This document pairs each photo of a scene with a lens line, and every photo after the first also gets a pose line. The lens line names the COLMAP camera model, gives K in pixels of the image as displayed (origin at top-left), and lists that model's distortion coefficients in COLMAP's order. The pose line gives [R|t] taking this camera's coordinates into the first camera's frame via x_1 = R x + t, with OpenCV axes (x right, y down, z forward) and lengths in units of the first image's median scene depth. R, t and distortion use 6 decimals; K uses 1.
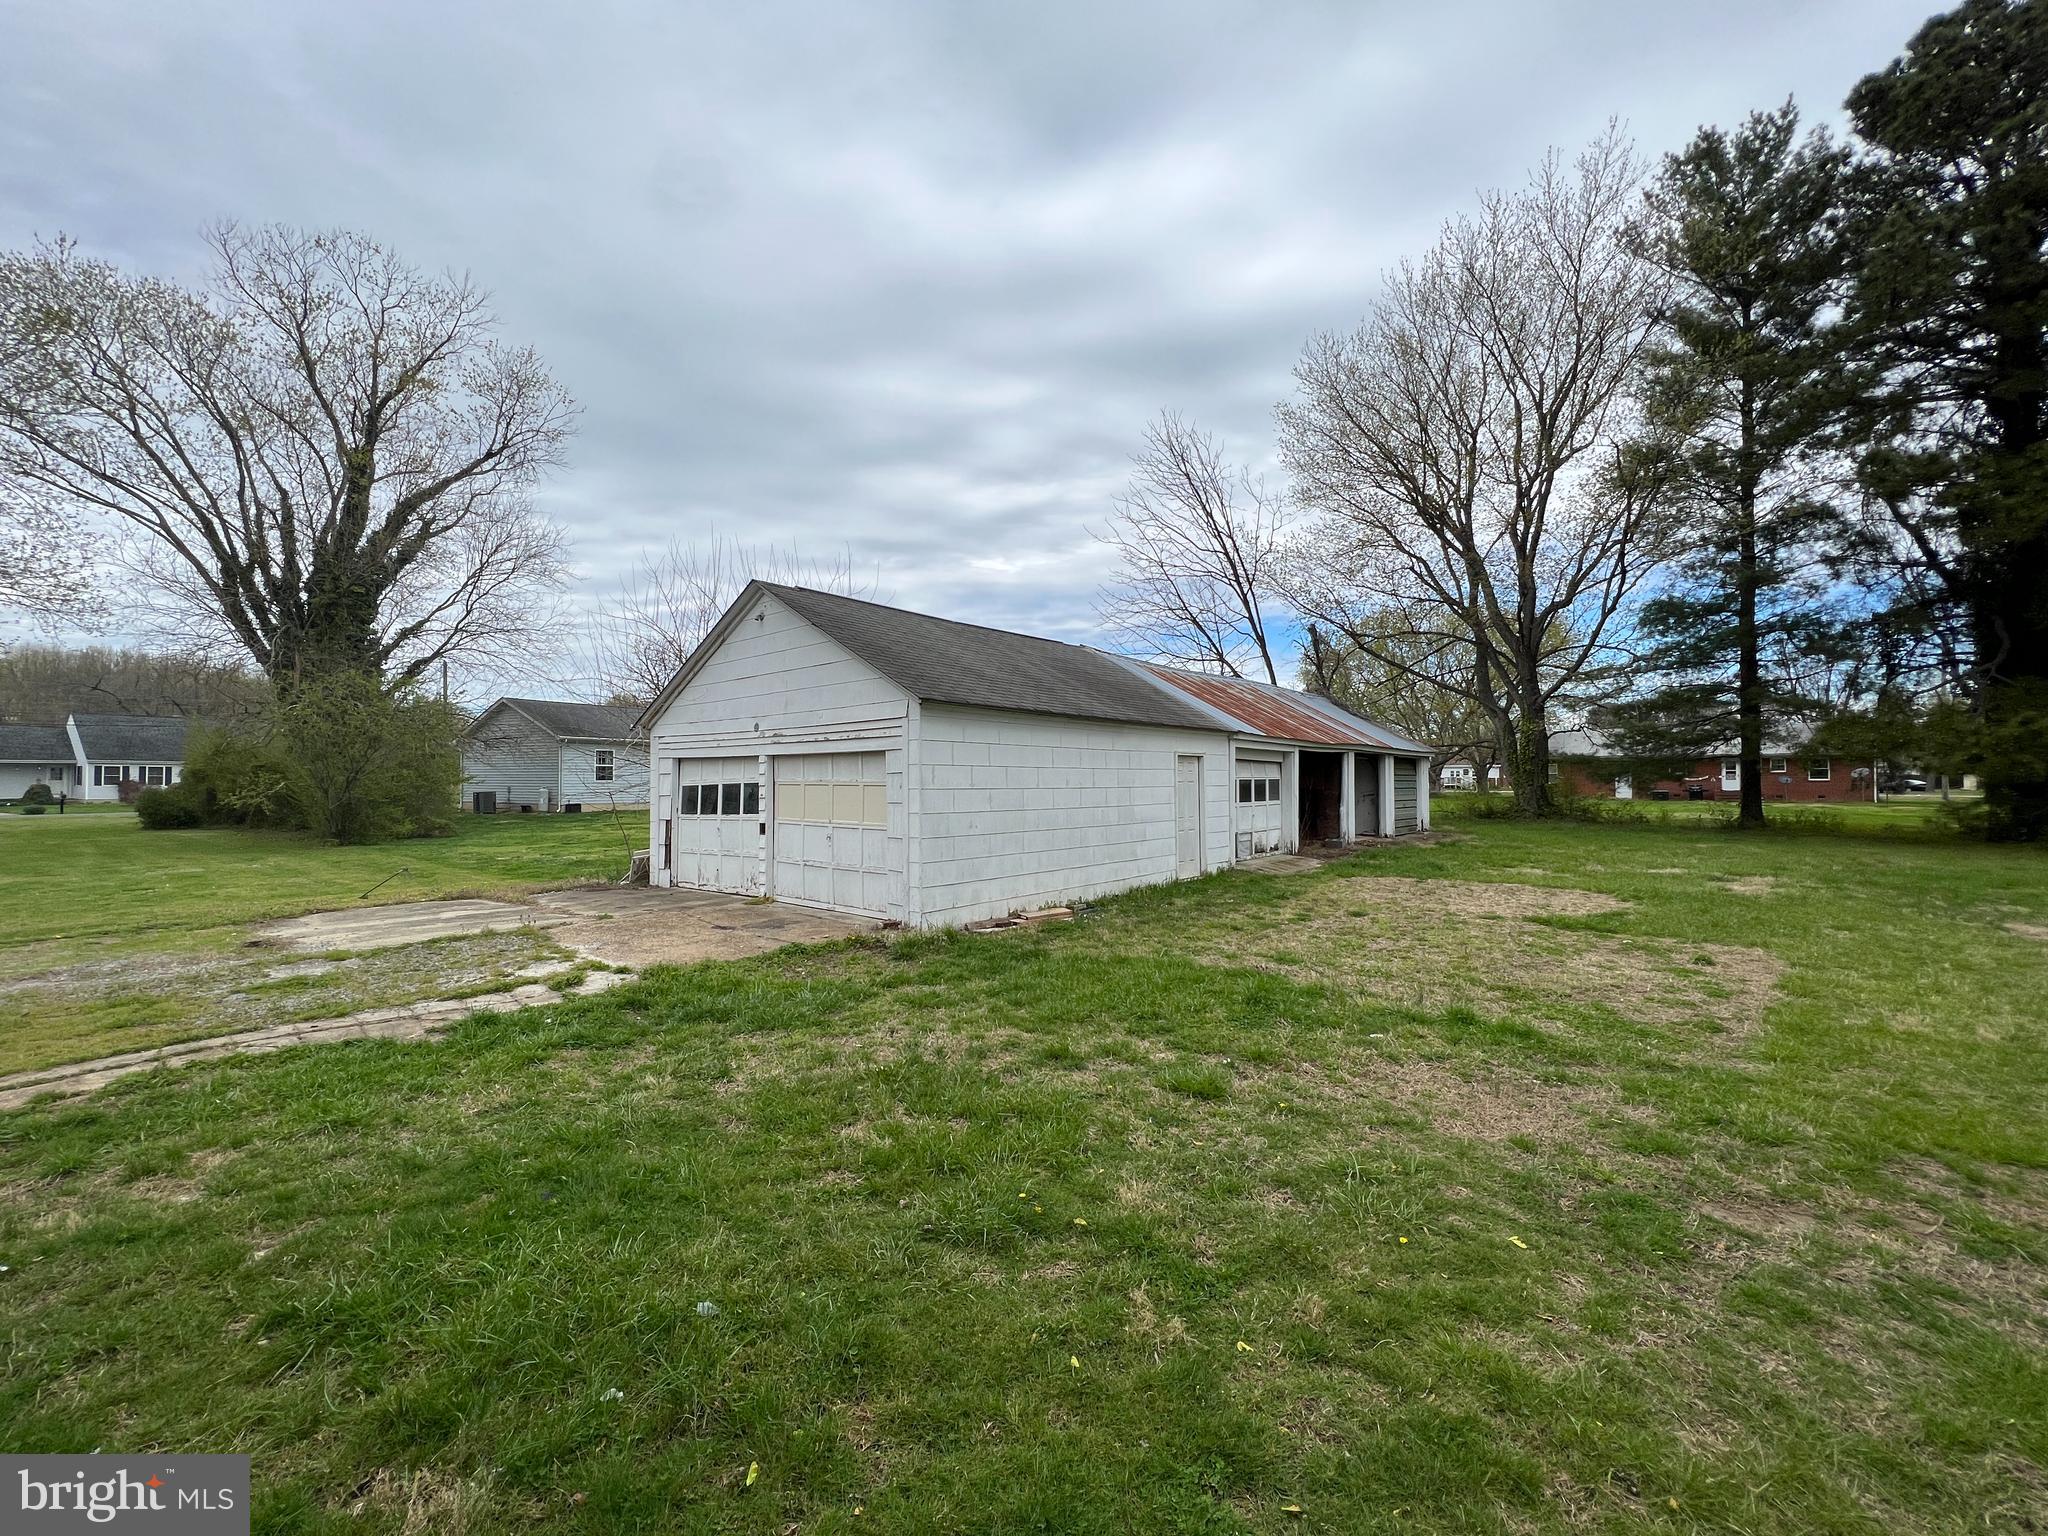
lens RADIAL K [[819.2, 0, 1020.9], [0, 819.2, 768.8], [0, 0, 1]] dist [-0.000793, 0.000225]
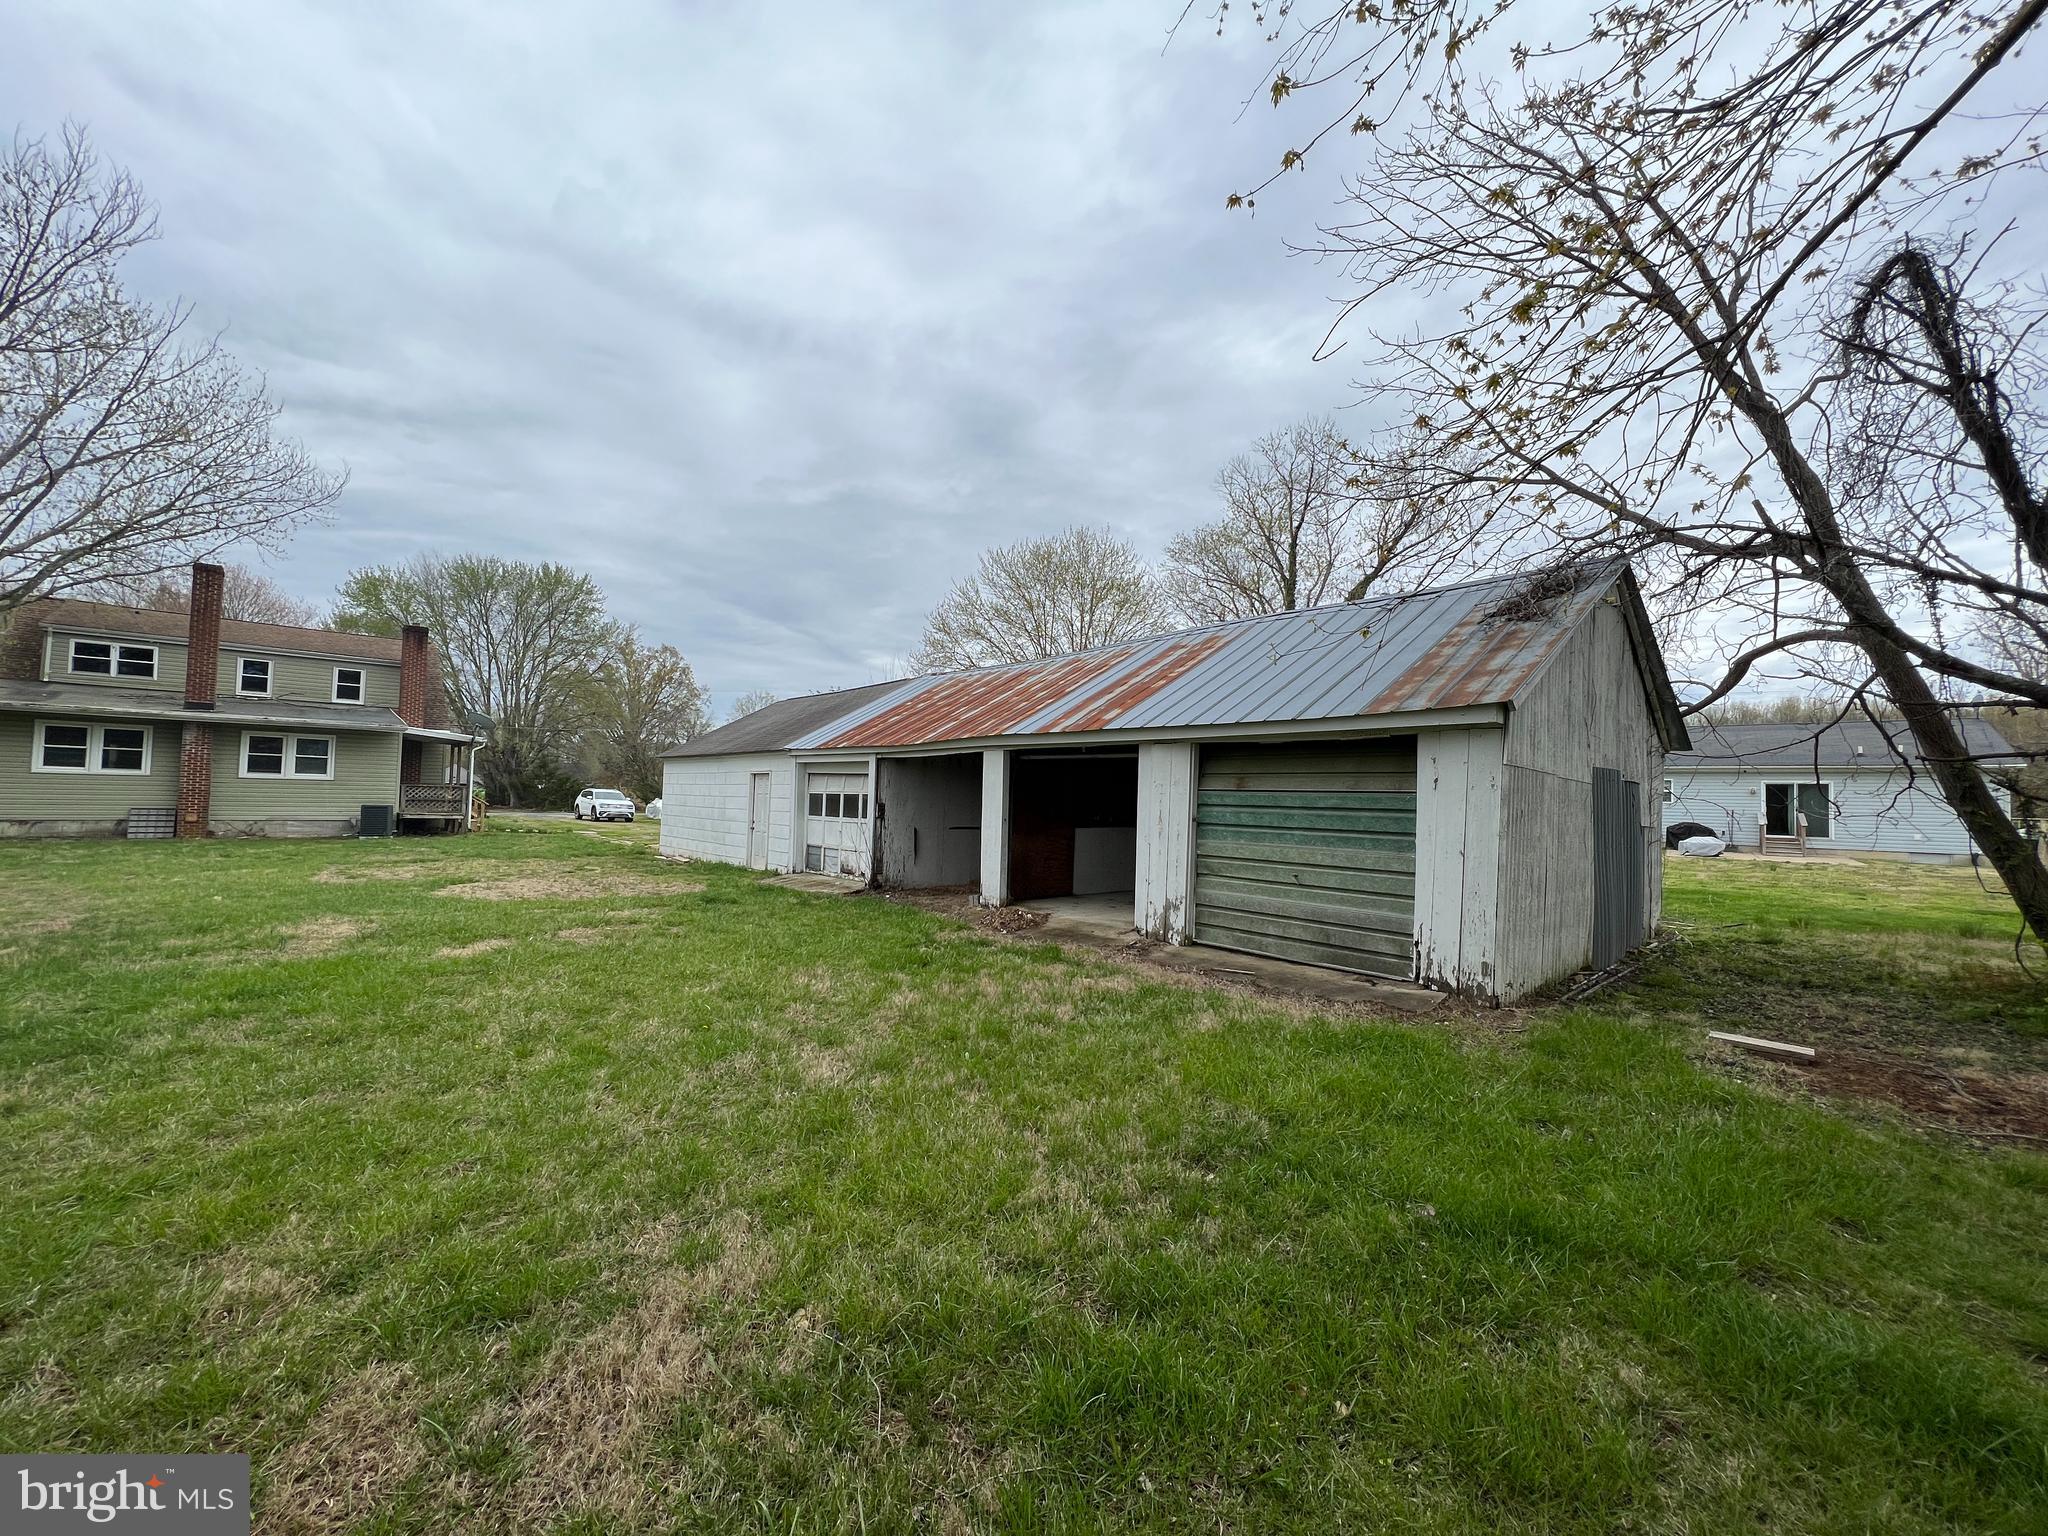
lens RADIAL K [[819.2, 0, 1020.9], [0, 819.2, 768.8], [0, 0, 1]] dist [-0.000793, 0.000225]
pose [[-0.143003, -0.039107, -0.988949, 1.620592], [-0.010540, 0.999223, -0.037989, 0.024712], [0.989666, 0.004991, -0.143304, 1.826148]]
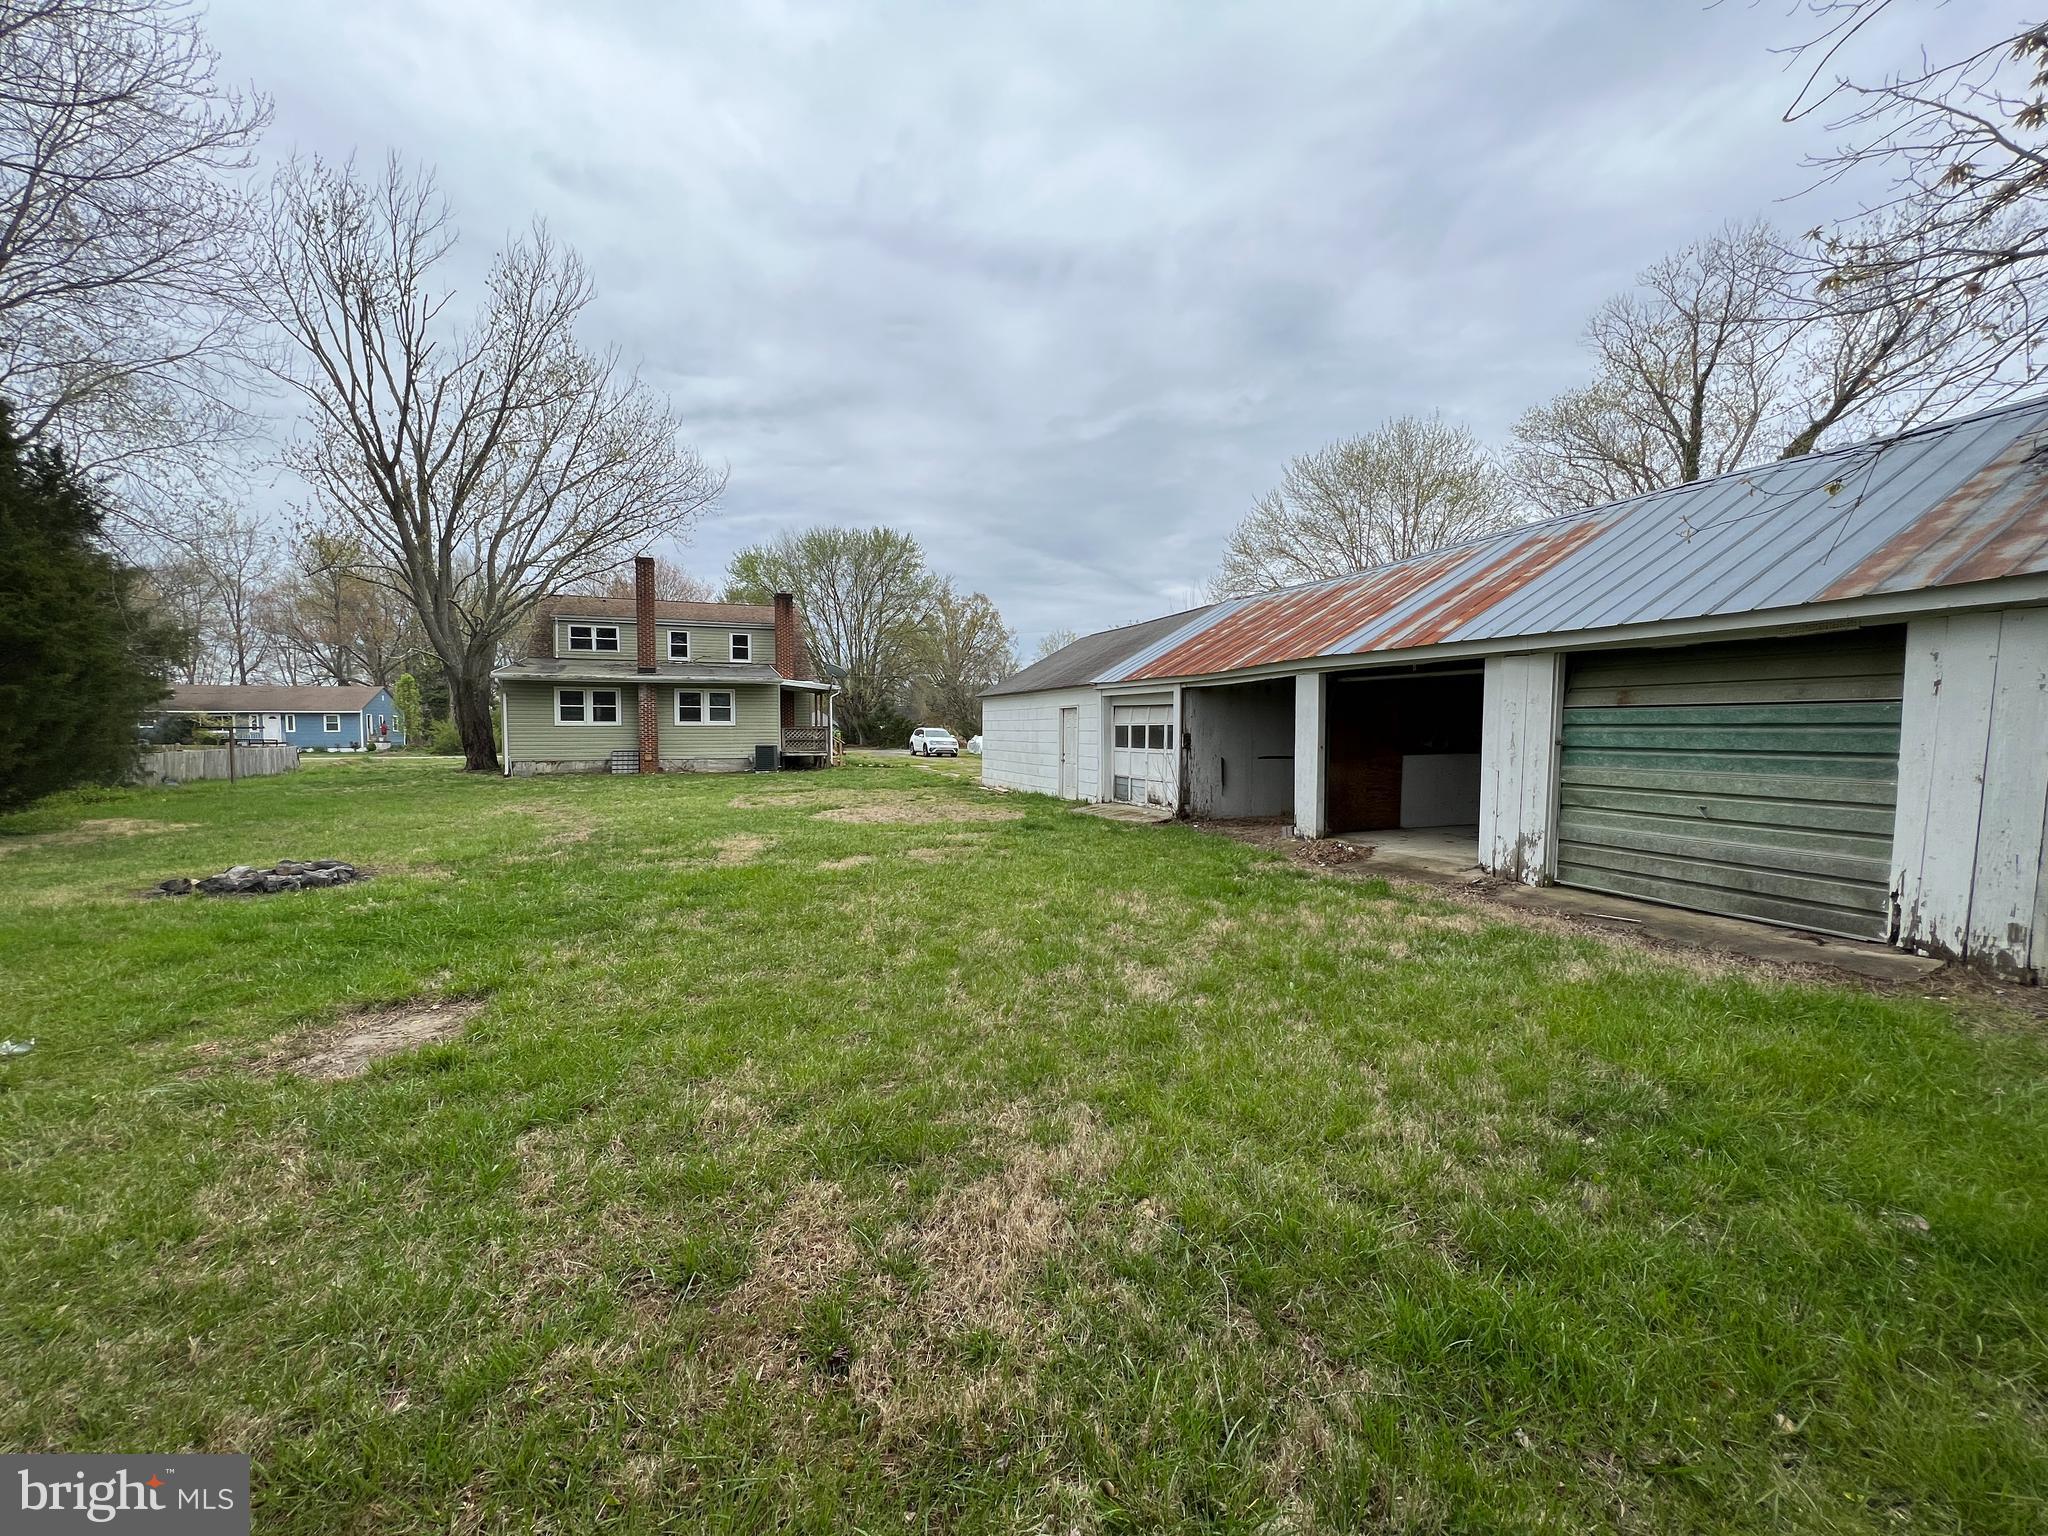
lens RADIAL K [[819.2, 0, 1020.9], [0, 819.2, 768.8], [0, 0, 1]] dist [-0.000793, 0.000225]
pose [[-0.483378, 0.044764, -0.874266, 1.623661], [0.013764, 0.998957, 0.043538, 0.027915], [0.875303, 0.009012, -0.483490, 1.817766]]
